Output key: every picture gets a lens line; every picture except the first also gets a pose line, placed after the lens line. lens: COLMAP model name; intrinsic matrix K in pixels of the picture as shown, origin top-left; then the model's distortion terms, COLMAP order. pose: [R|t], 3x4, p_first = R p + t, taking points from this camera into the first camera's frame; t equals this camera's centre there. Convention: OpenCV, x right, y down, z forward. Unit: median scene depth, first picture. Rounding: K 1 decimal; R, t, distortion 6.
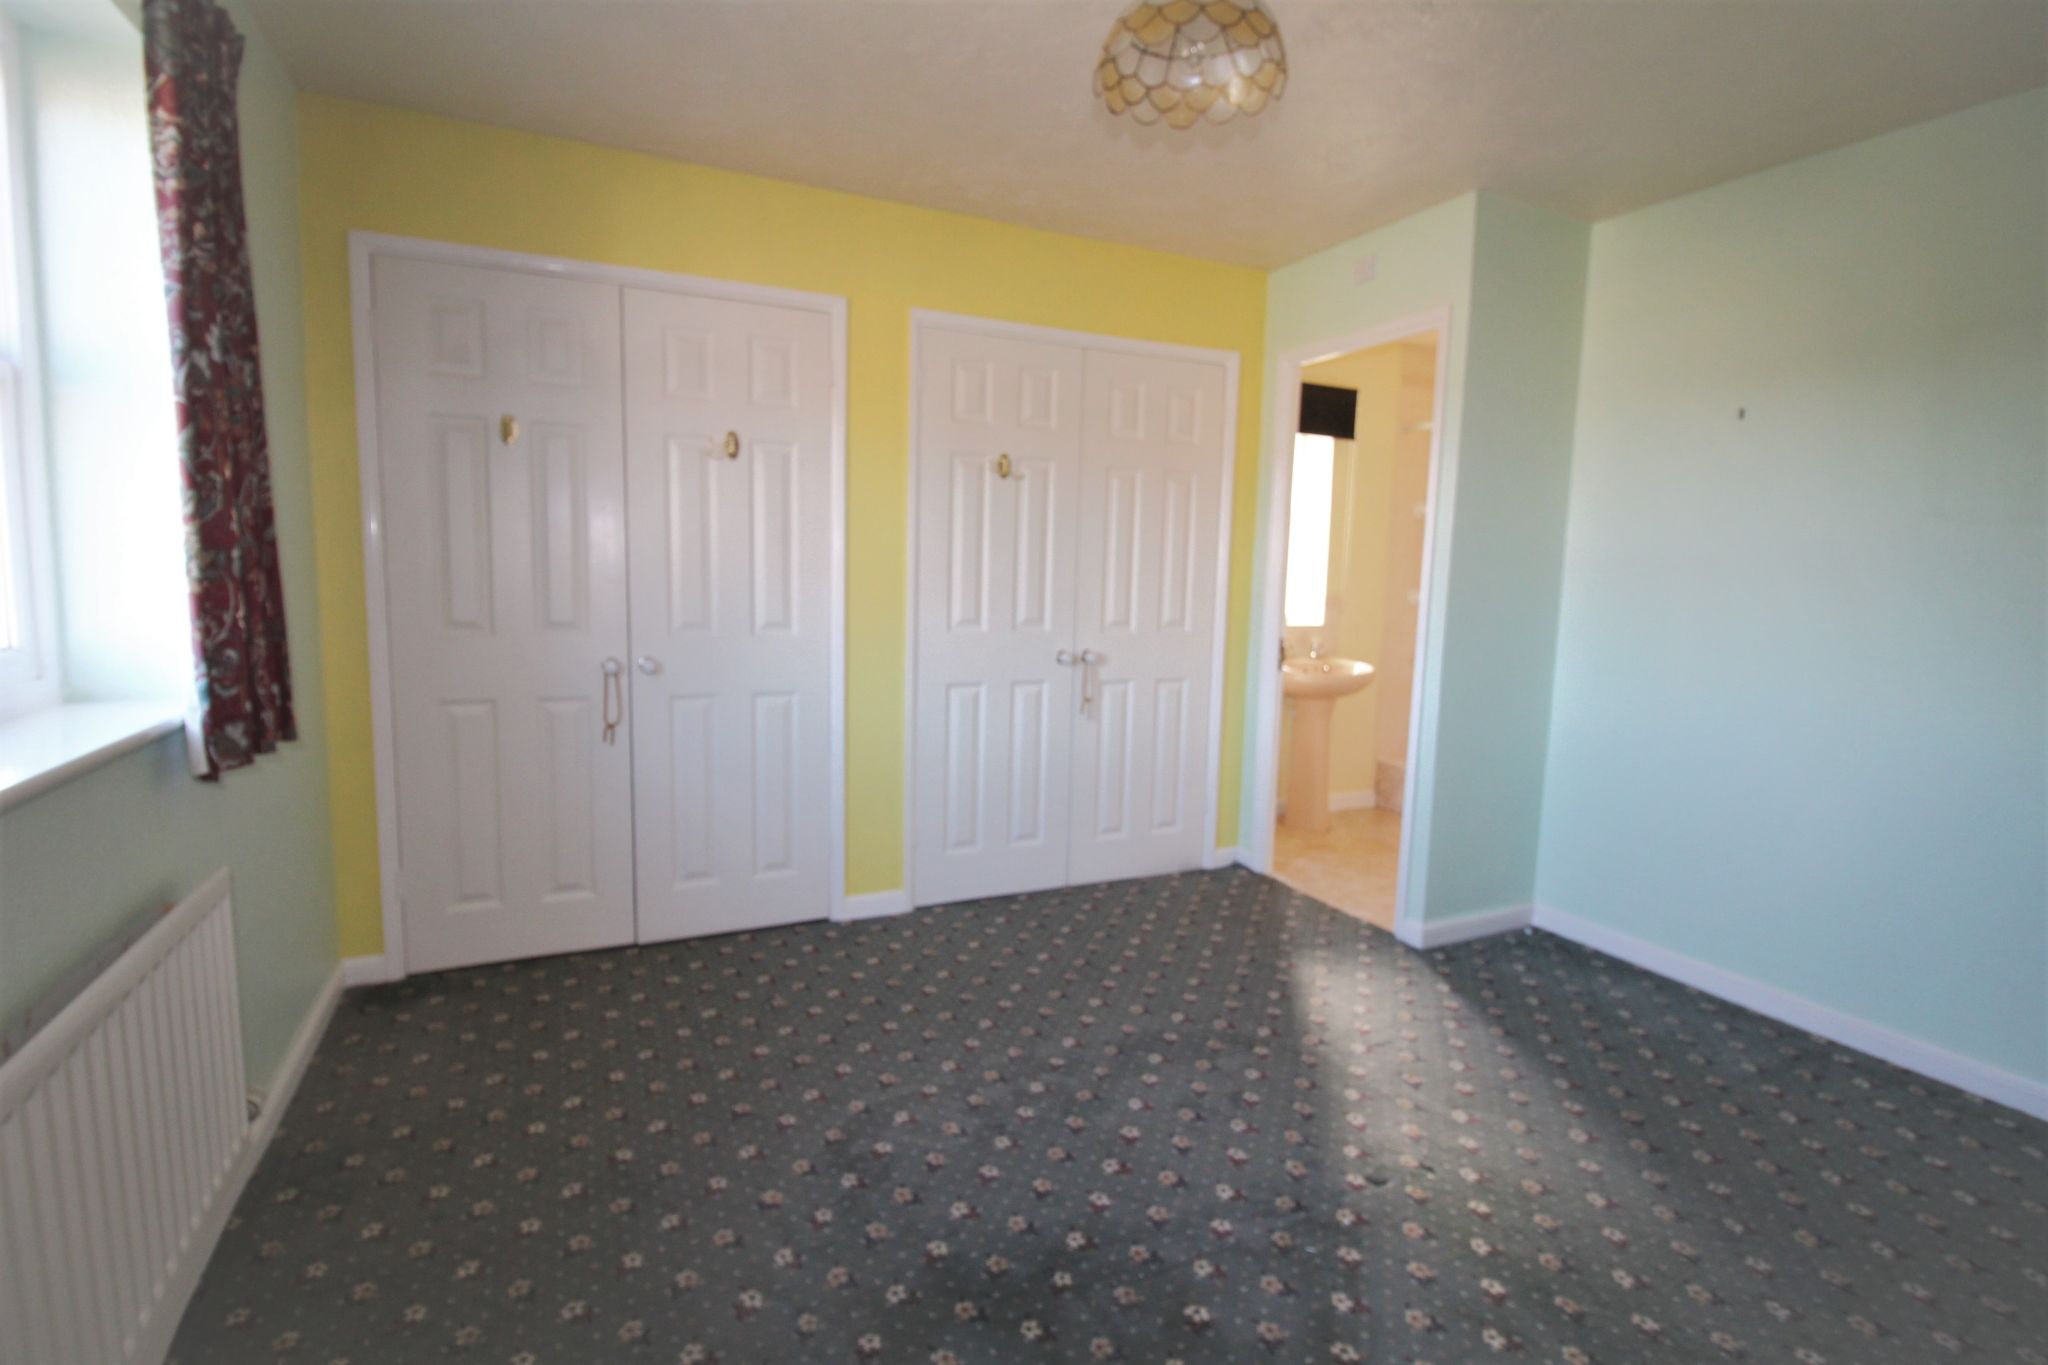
lens RADIAL K [[954.2, 0, 1009.2], [0, 954.2, 673.5], [0, 0, 1]] dist [0.003139, -0.016650]
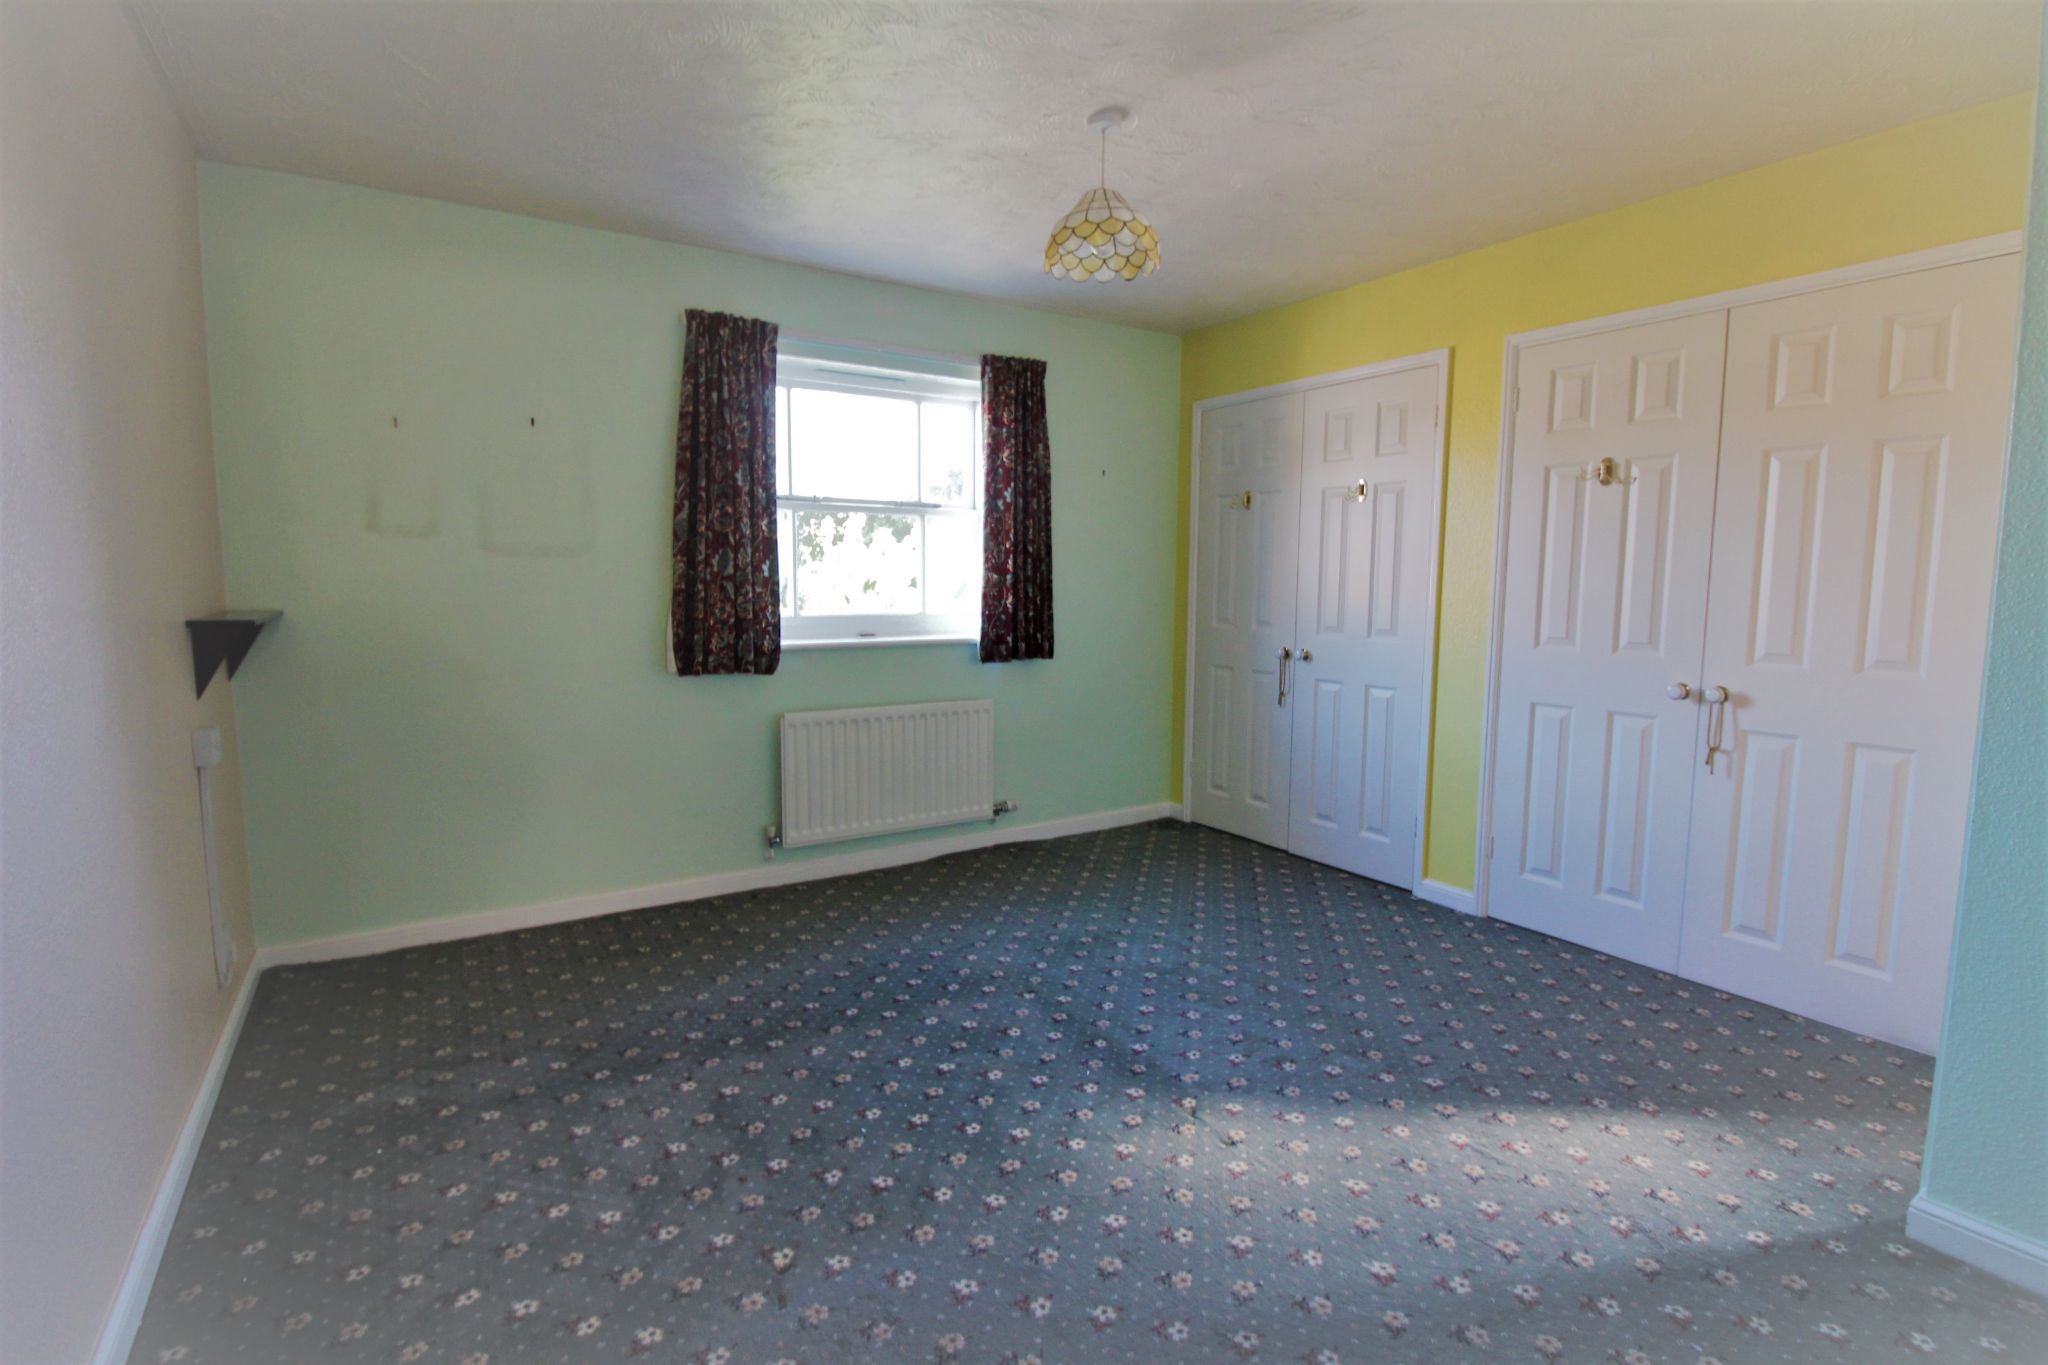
lens RADIAL K [[954.2, 0, 1009.2], [0, 954.2, 673.5], [0, 0, 1]] dist [0.003139, -0.016650]
pose [[0.129085, 0.078085, -0.988554, 1.056725], [-0.117122, 0.991118, 0.062994, -0.020708], [0.984693, 0.107650, 0.137084, 0.423582]]
